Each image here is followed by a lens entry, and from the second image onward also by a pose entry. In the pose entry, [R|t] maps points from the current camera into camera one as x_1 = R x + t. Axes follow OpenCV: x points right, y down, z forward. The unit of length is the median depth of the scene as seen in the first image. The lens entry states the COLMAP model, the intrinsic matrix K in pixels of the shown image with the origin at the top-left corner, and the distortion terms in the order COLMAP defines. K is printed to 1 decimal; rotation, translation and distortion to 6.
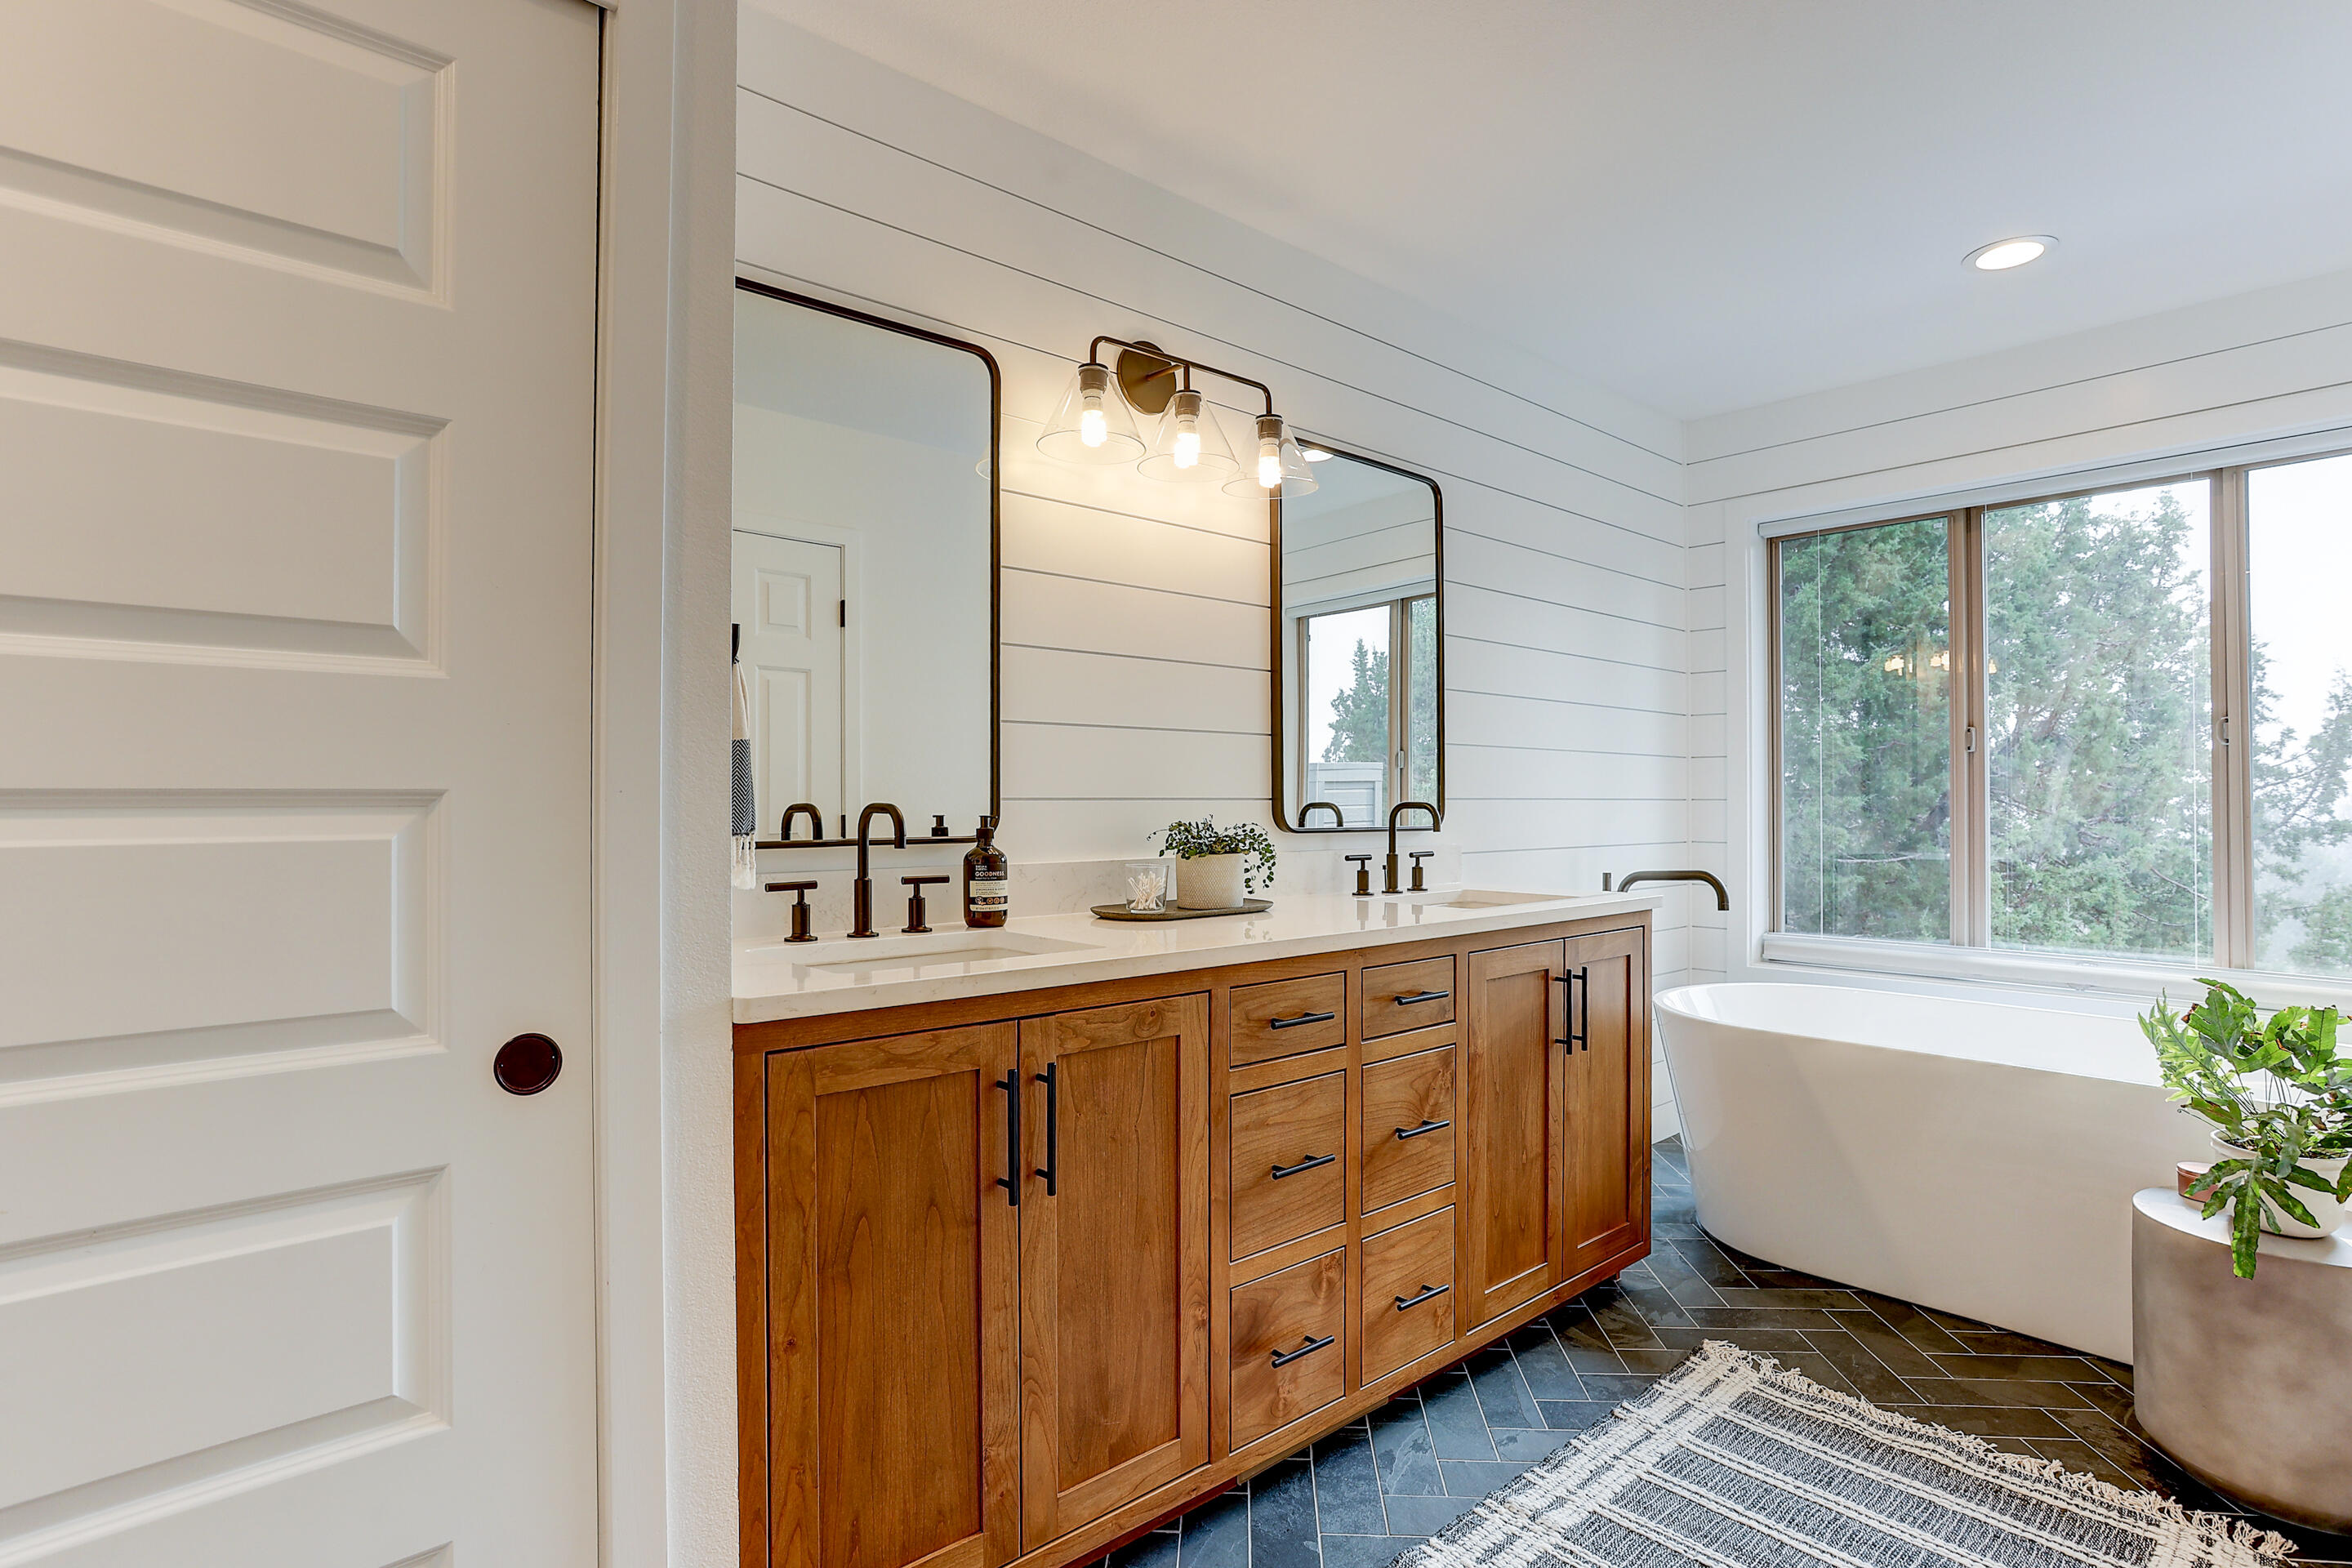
lens RADIAL K [[1152.1, 0, 1193.1], [0, 1152.1, 767.9], [0, 0, 1]] dist [-0.056587, 0.032595]
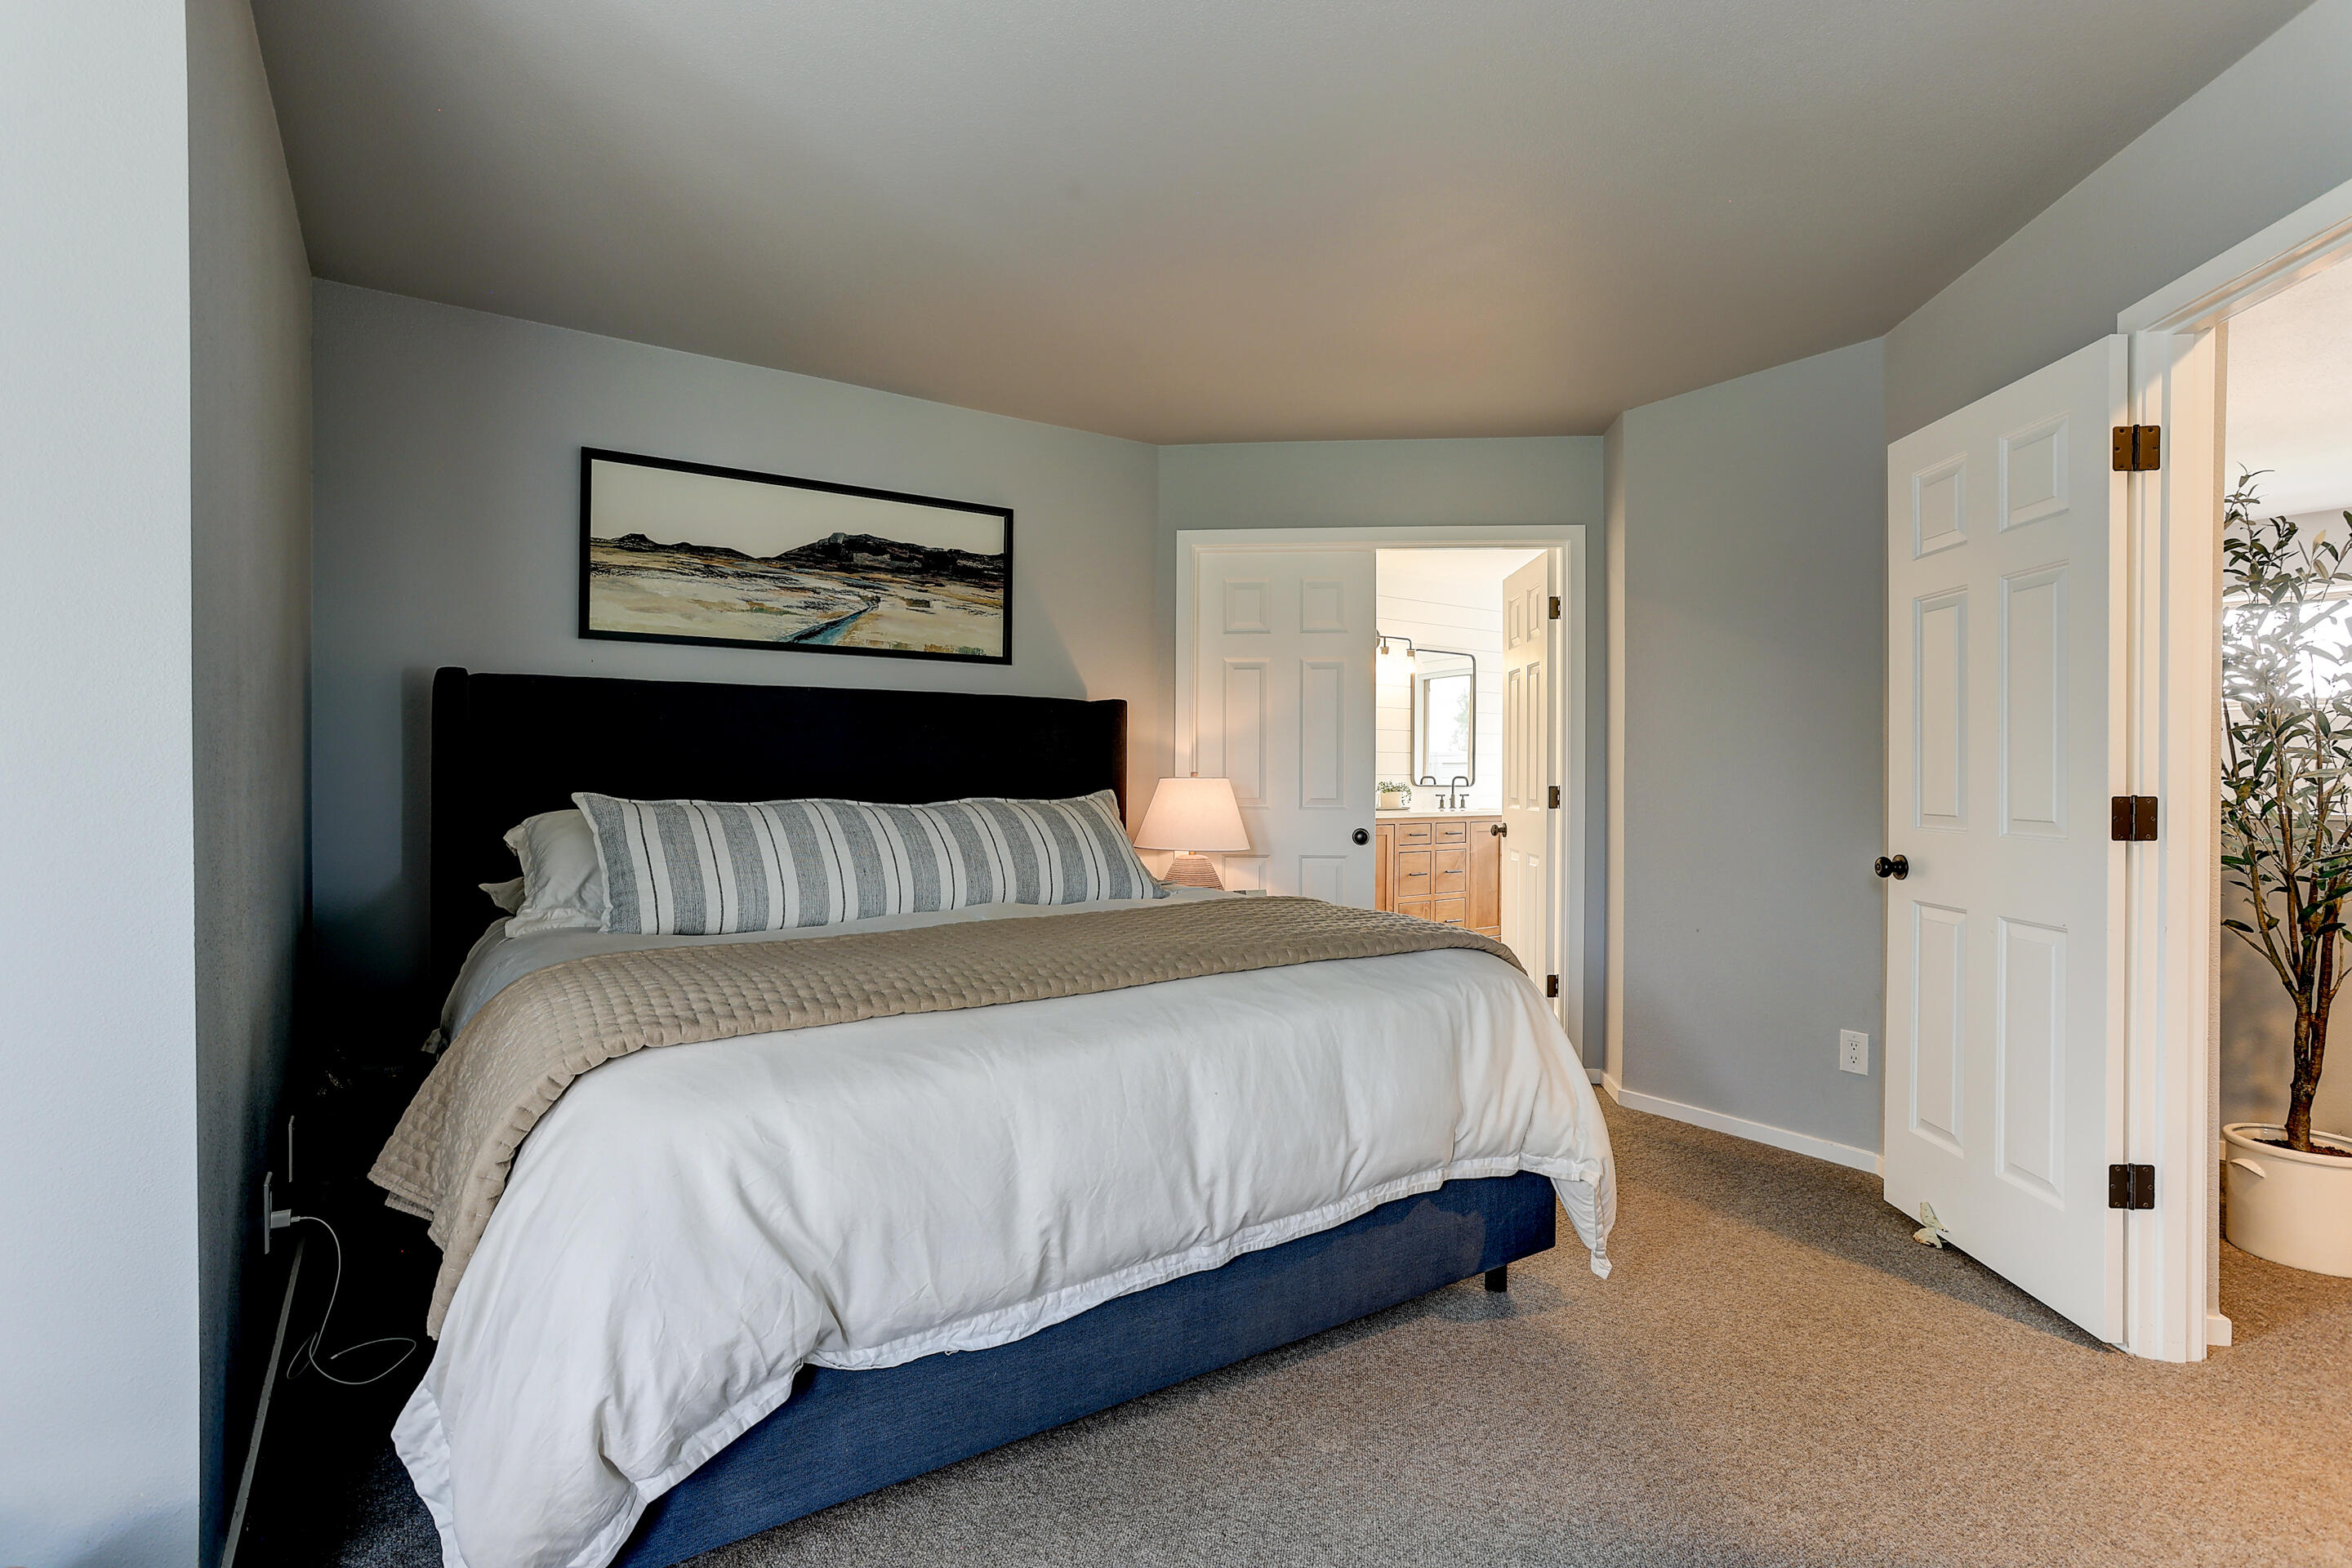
lens RADIAL K [[1152.1, 0, 1193.1], [0, 1152.1, 767.9], [0, 0, 1]] dist [-0.056587, 0.032595]
pose [[0.993410, 0.010138, -0.114164, -0.187482], [-0.006532, 0.999469, 0.031920, -0.102773], [0.114427, -0.030964, 0.992949, -2.510472]]
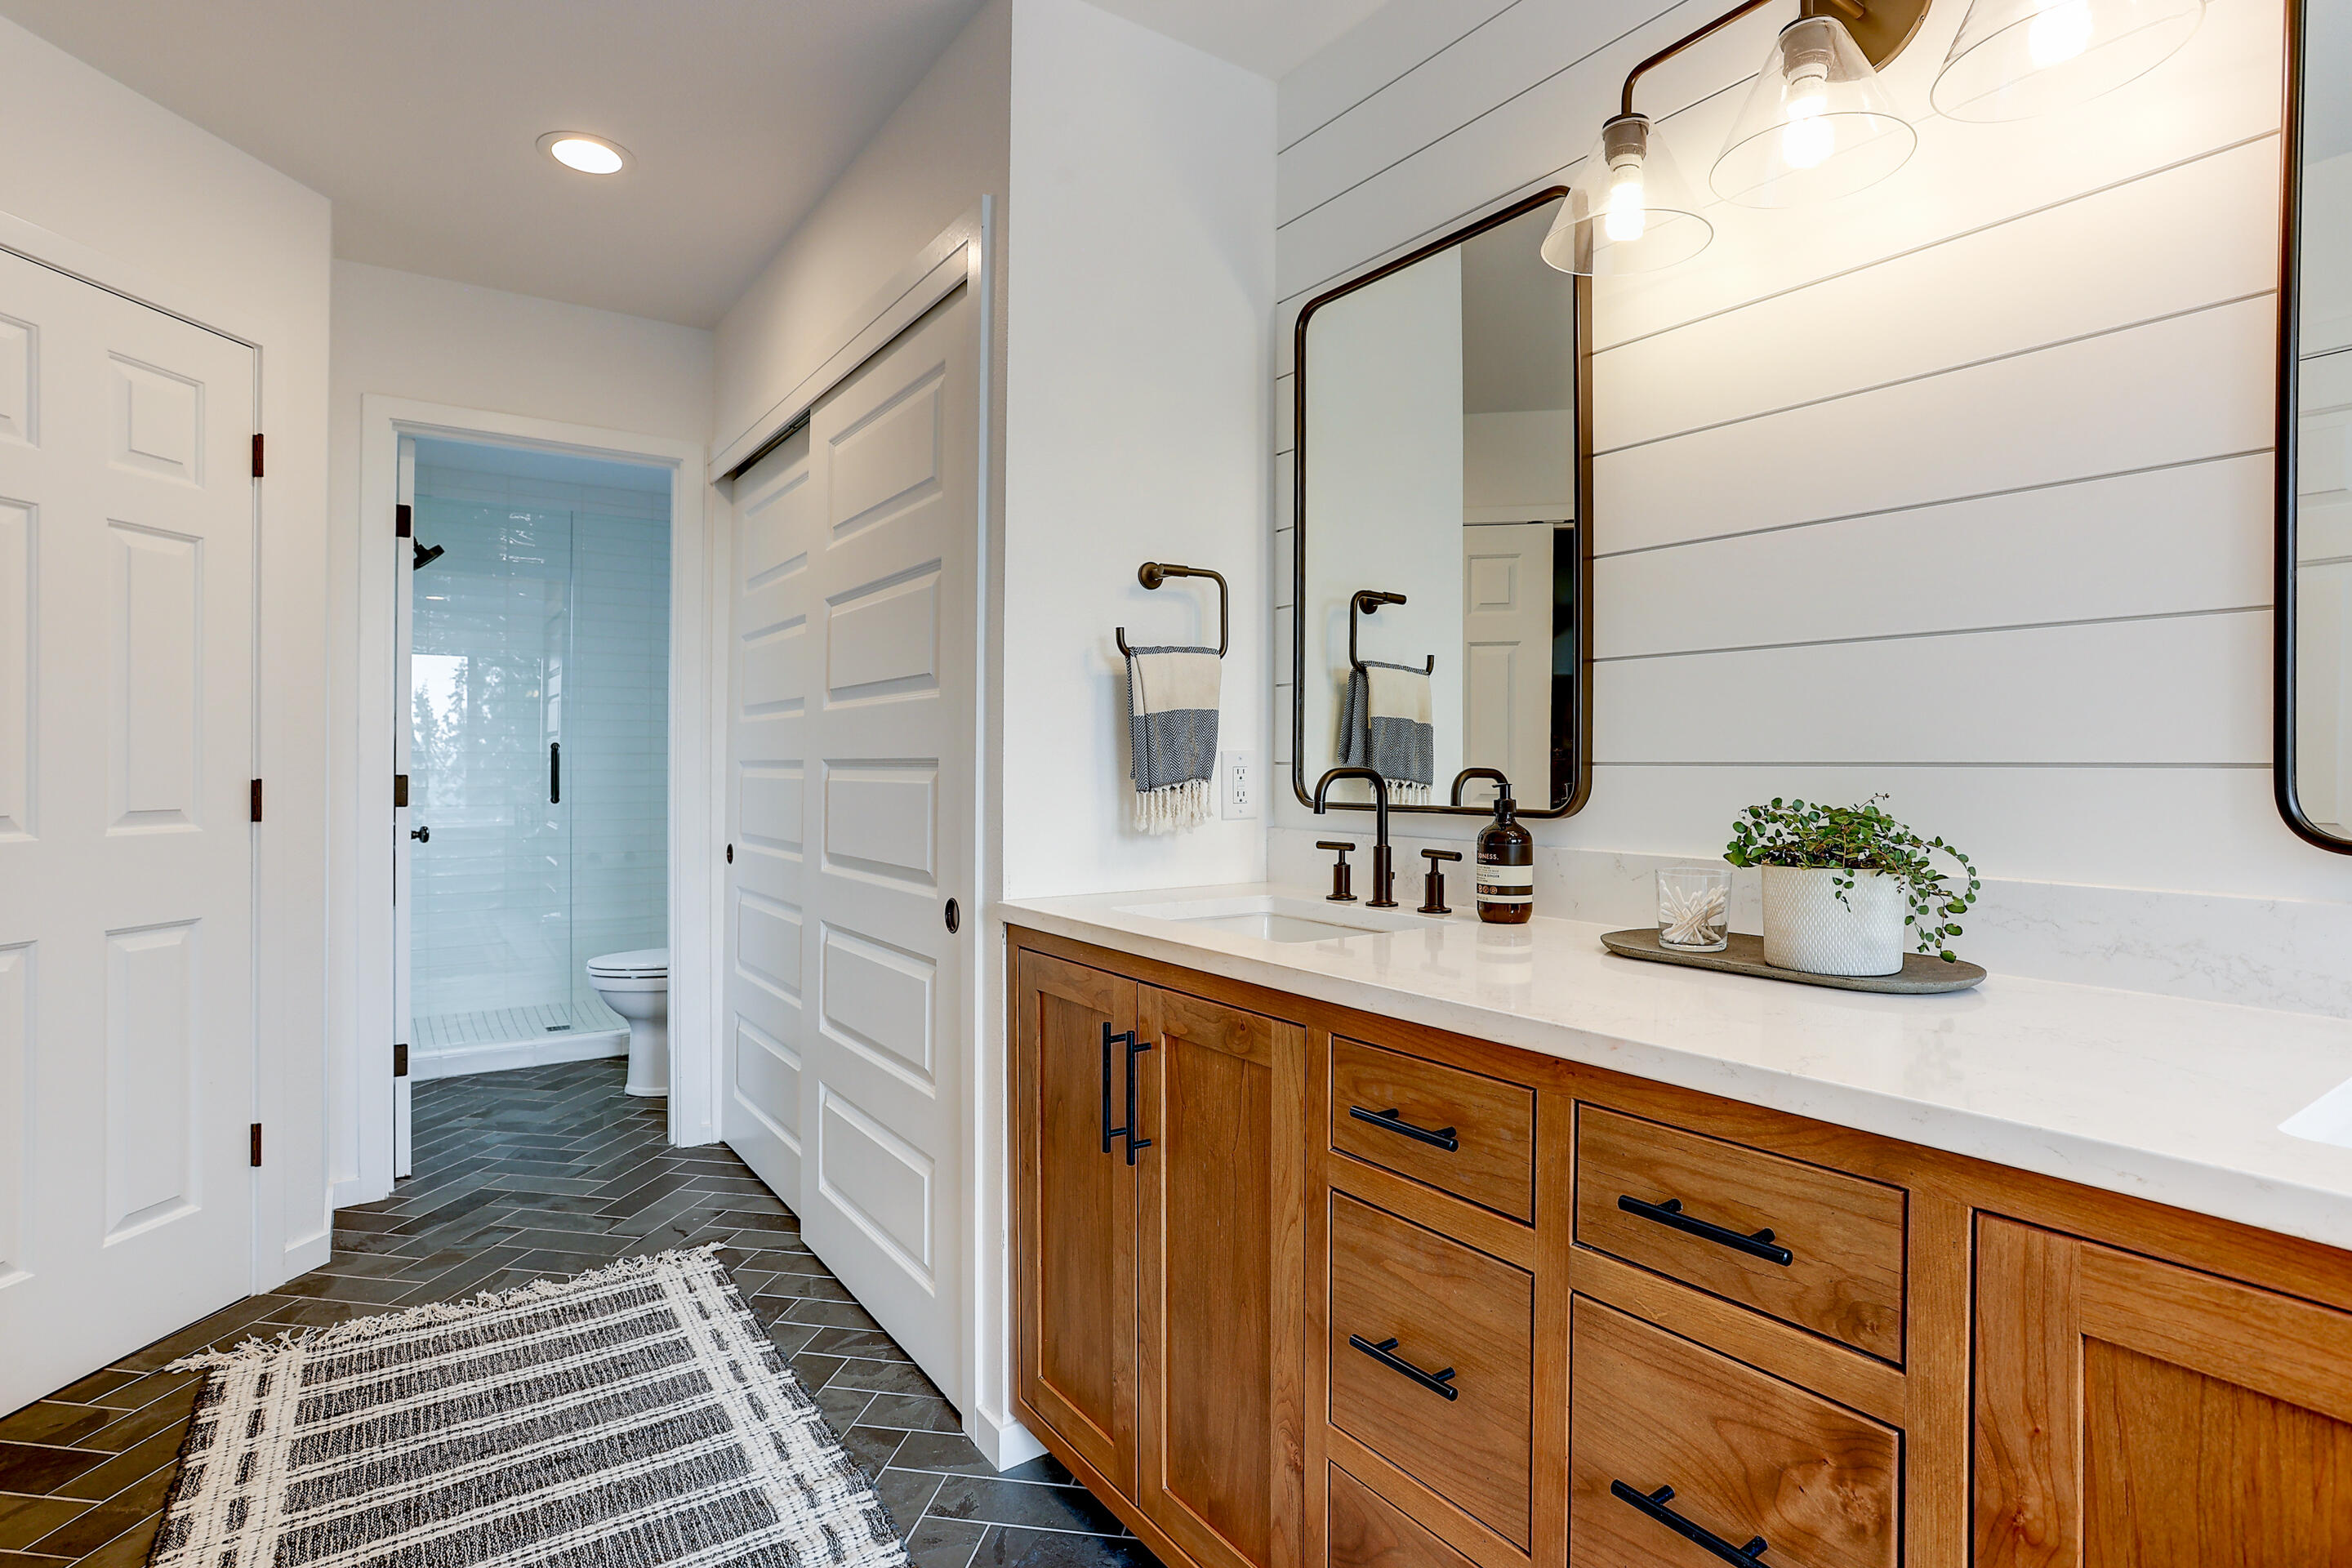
lens RADIAL K [[1152.1, 0, 1193.1], [0, 1152.1, 767.9], [0, 0, 1]] dist [-0.056587, 0.032595]
pose [[-0.089061, 0.002632, -0.996023, 0.637763], [0.024738, 0.999694, 0.000430, 0.024793], [0.995719, -0.024601, -0.089098, 0.857812]]
